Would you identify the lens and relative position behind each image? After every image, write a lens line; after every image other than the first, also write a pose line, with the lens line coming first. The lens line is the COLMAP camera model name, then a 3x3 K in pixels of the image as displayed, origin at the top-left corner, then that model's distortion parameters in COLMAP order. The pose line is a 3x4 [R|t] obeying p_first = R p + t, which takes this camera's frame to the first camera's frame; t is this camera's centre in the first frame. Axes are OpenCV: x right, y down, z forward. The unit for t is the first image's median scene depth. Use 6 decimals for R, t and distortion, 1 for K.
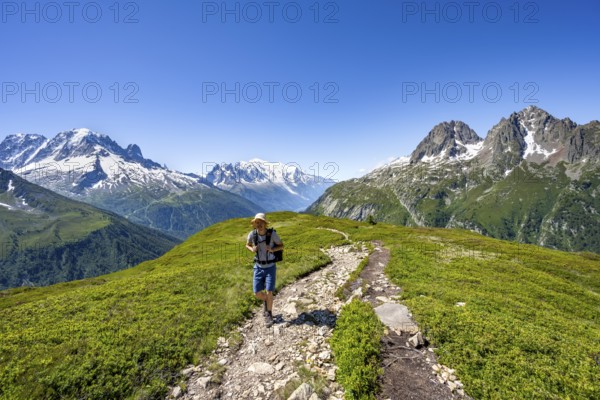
lens RADIAL K [[234.9, 0, 297.7], [0, 234.9, 199.0], [0, 0, 1]] dist [0.001756, -0.000118]
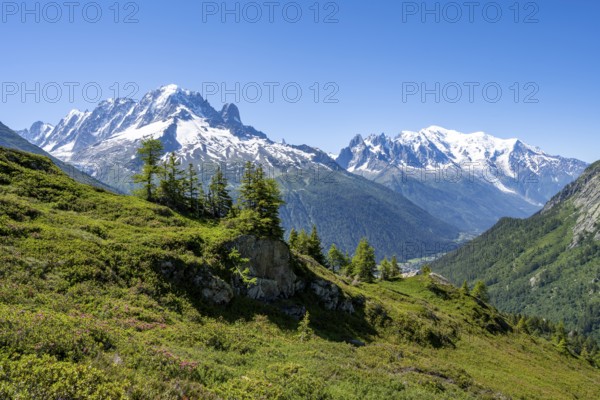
lens RADIAL K [[400.4, 0, 300.0], [0, 400.4, 200.0], [0, 0, 1]] dist [0.006089, 0.001649]
pose [[0.875674, 0.043539, -0.480935, 0.018672], [-0.045699, 0.998929, 0.007224, 0.020135], [0.480735, 0.015652, 0.876726, 0.144291]]
